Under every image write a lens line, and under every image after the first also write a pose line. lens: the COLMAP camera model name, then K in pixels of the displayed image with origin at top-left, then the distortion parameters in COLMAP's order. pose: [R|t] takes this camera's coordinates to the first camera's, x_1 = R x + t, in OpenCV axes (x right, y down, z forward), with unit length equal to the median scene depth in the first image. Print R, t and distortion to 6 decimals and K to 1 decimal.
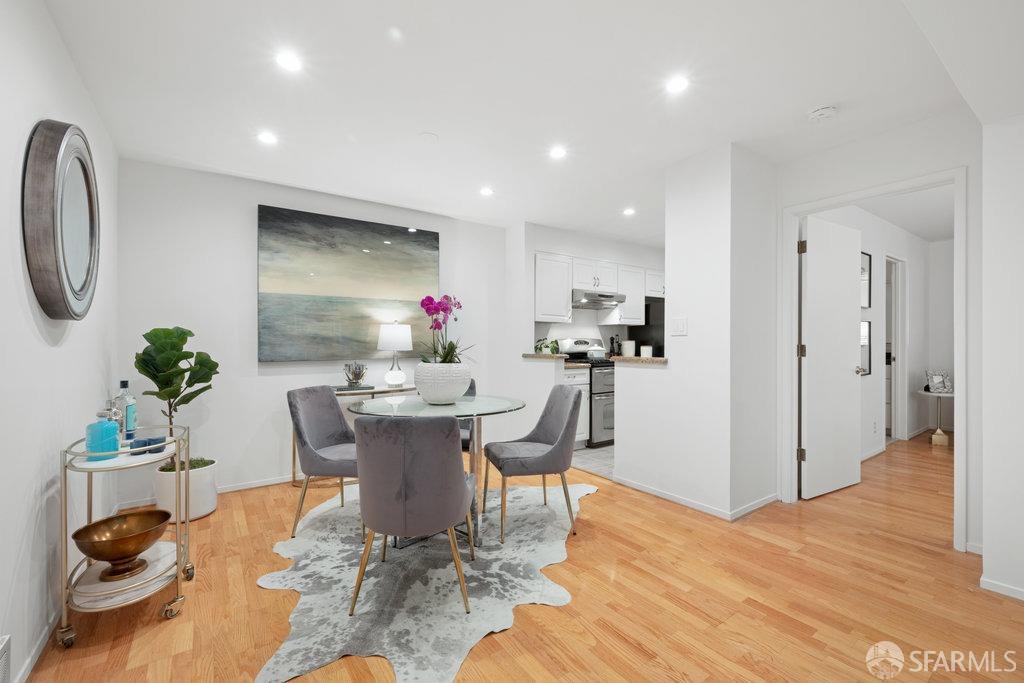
lens RADIAL K [[434.0, 0, 512.2], [0, 434.0, 345.3], [0, 0, 1]] dist [0.000659, -0.000090]
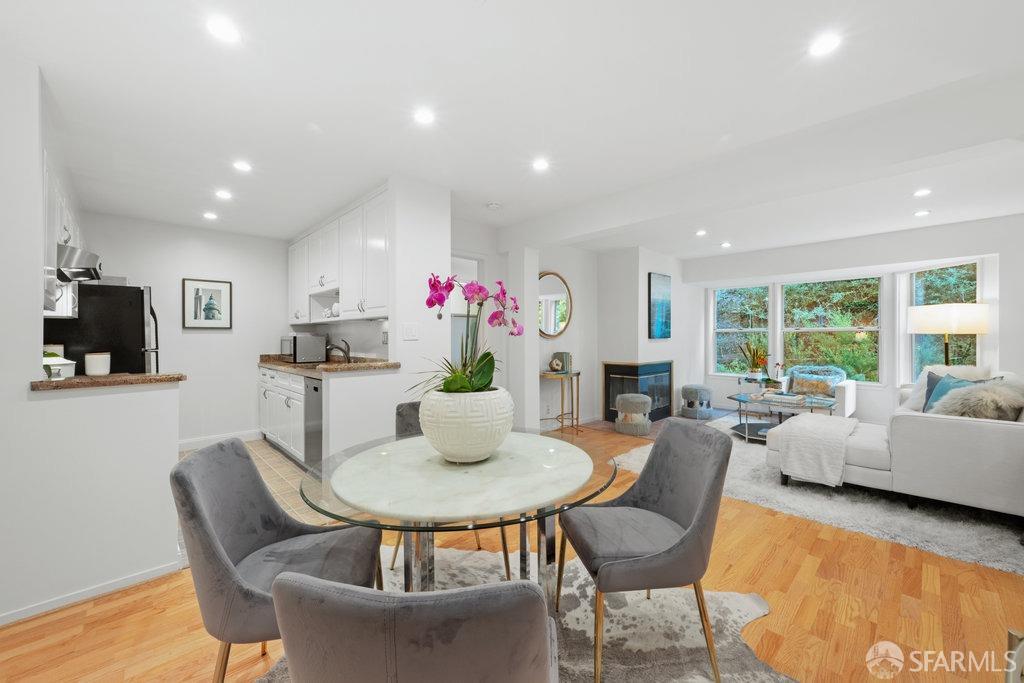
lens RADIAL K [[402.2, 0, 517.1], [0, 402.2, 338.2], [0, 0, 1]] dist [-0.007466, 0.001414]
pose [[-0.150694, -0.003809, 0.988573, -0.668122], [0.010434, 0.999931, 0.005443, -0.030671], [-0.988525, 0.011135, -0.150644, 0.938917]]
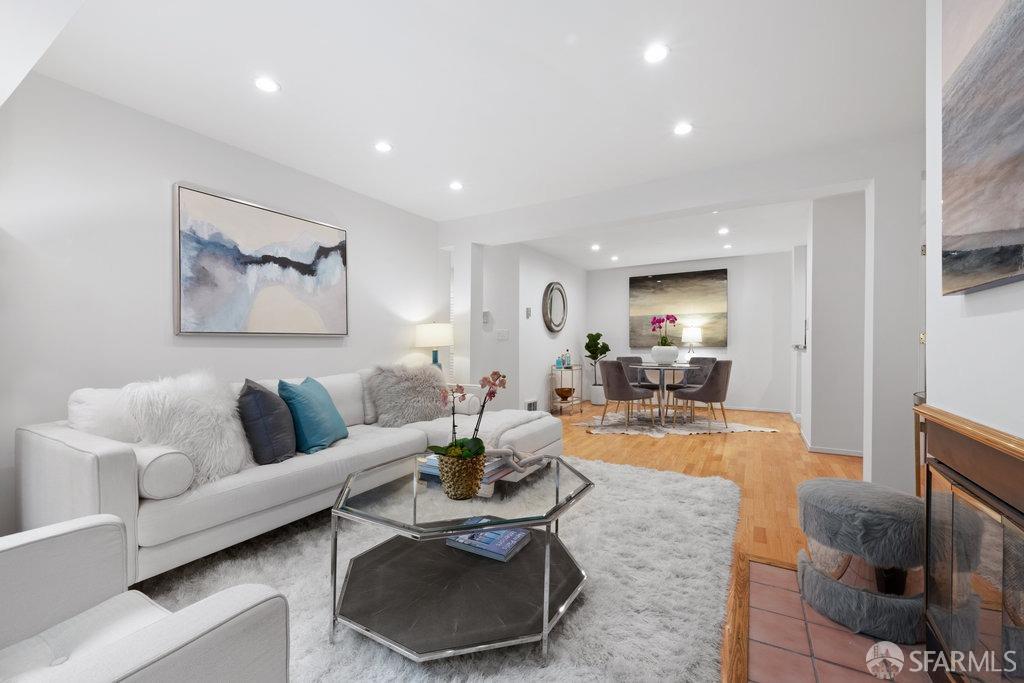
lens RADIAL K [[434.0, 0, 515.1], [0, 434.0, 347.7], [0, 0, 1]] dist [0.000659, -0.000090]
pose [[0.425297, 0.005952, -0.905034, 1.382959], [-0.000774, 0.999980, 0.006212, 0.031960], [0.905053, -0.001941, 0.425294, -0.566047]]
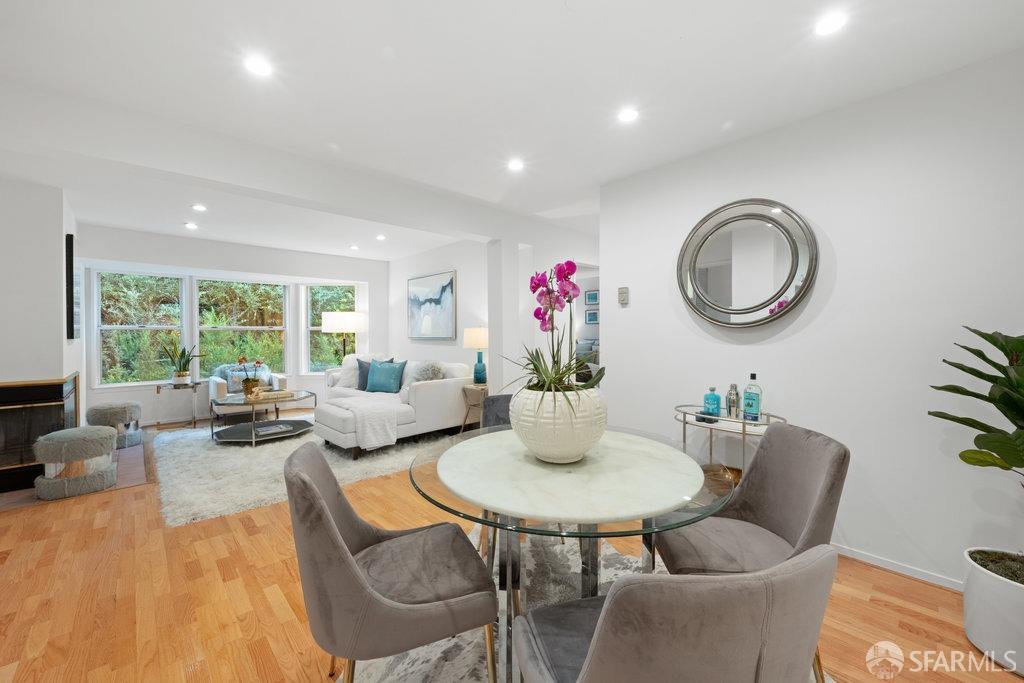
lens RADIAL K [[402.2, 0, 511.9], [0, 402.2, 331.8], [0, 0, 1]] dist [-0.007466, 0.001414]
pose [[-0.991059, 0.003740, -0.133372, -0.026580], [0.003170, 0.999985, 0.004487, -0.034225], [0.133387, 0.004024, -0.991056, 1.410800]]
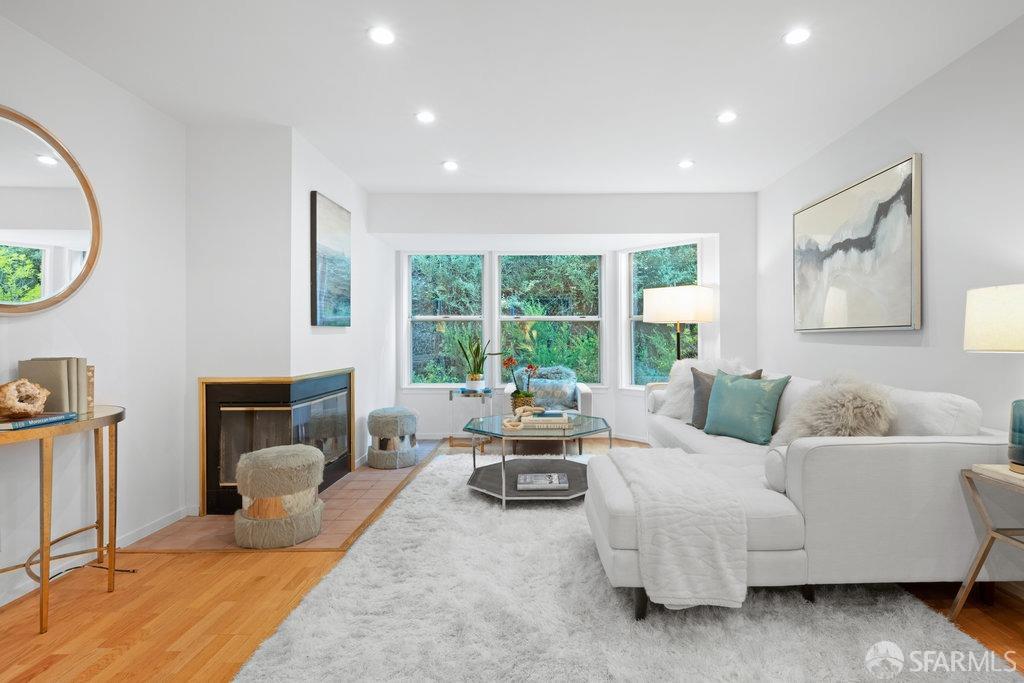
lens RADIAL K [[490.4, 0, 541.9], [0, 490.4, 332.0], [0, 0, 1]] dist [-0.000782, 0.000767]
pose [[-0.817067, 0.007355, 0.576496, 0.033965], [0.007191, 0.999971, -0.002566, 0.010011], [-0.576498, 0.002049, -0.817096, 0.657833]]
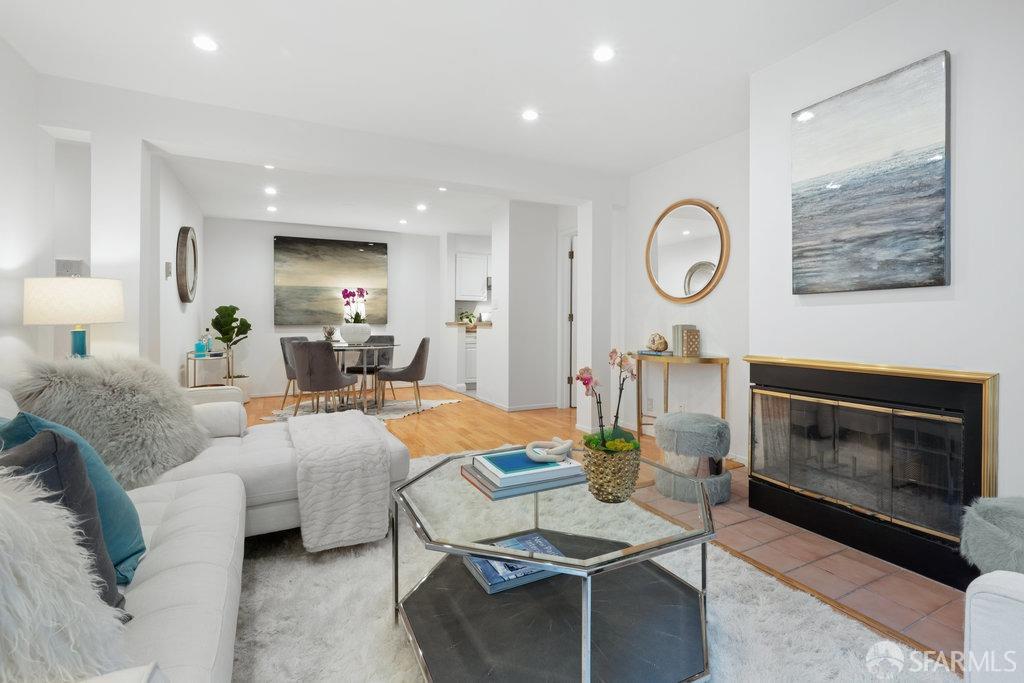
lens RADIAL K [[485.0, 0, 519.9], [0, 485.0, 322.2], [0, 0, 1]] dist [-0.000556, 0.000573]
pose [[0.988757, -0.000744, -0.149528, 0.811019], [0.000328, 0.999996, -0.002809, 0.039081], [0.149529, 0.002729, 0.988754, -0.929516]]
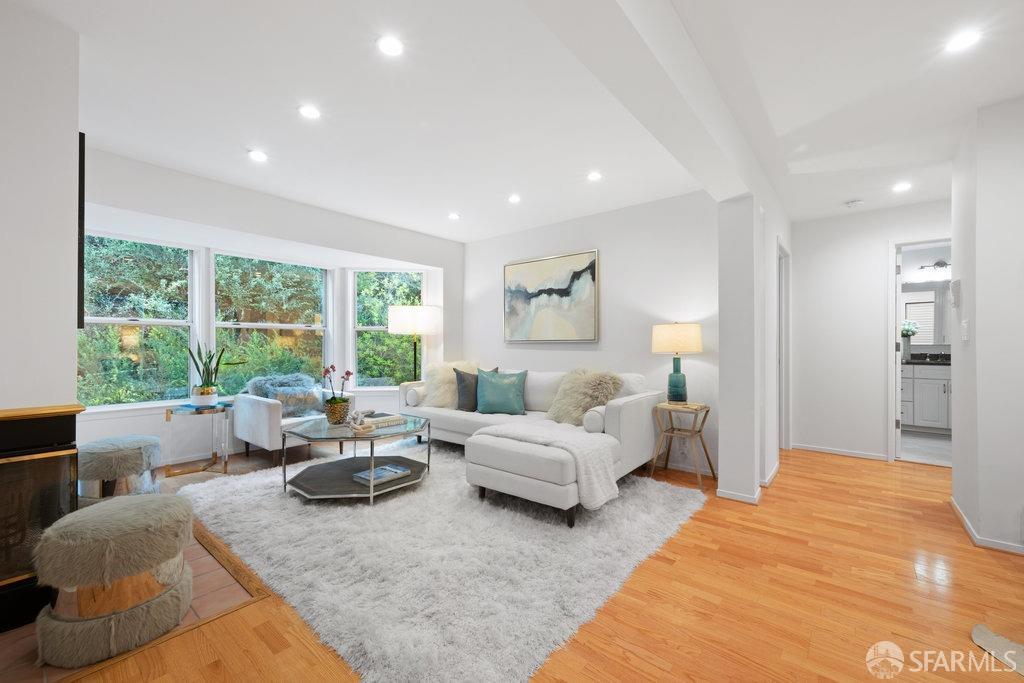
lens RADIAL K [[411.5, 0, 513.6], [0, 411.5, 343.2], [0, 0, 1]] dist [-0.001677, -0.001305]
pose [[-0.967862, -0.003140, -0.251460, 0.631116], [-0.004302, 0.999982, 0.004069, 0.007427], [0.251443, 0.005020, -0.967859, 0.843483]]
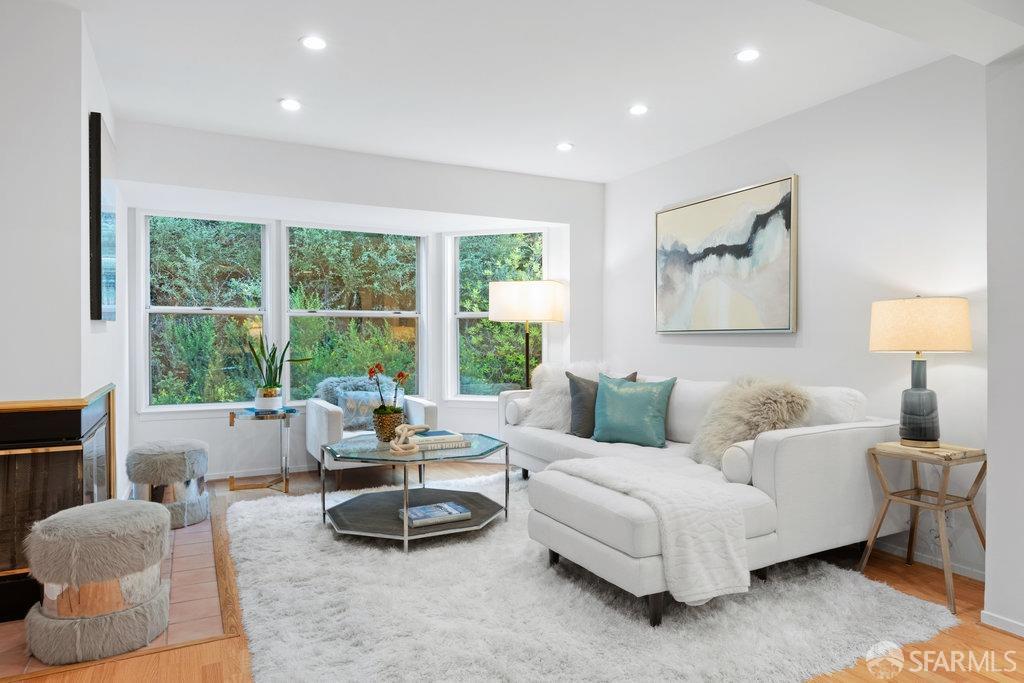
lens RADIAL K [[627.8, 0, 514.3], [0, 627.8, 339.5], [0, 0, 1]] dist [-0.003608, -0.004602]
pose [[-0.988917, -0.002272, 0.148449, 0.364406], [-0.000424, 0.999922, 0.012475, 0.006544], [-0.148466, 0.012273, -0.988841, 0.882977]]
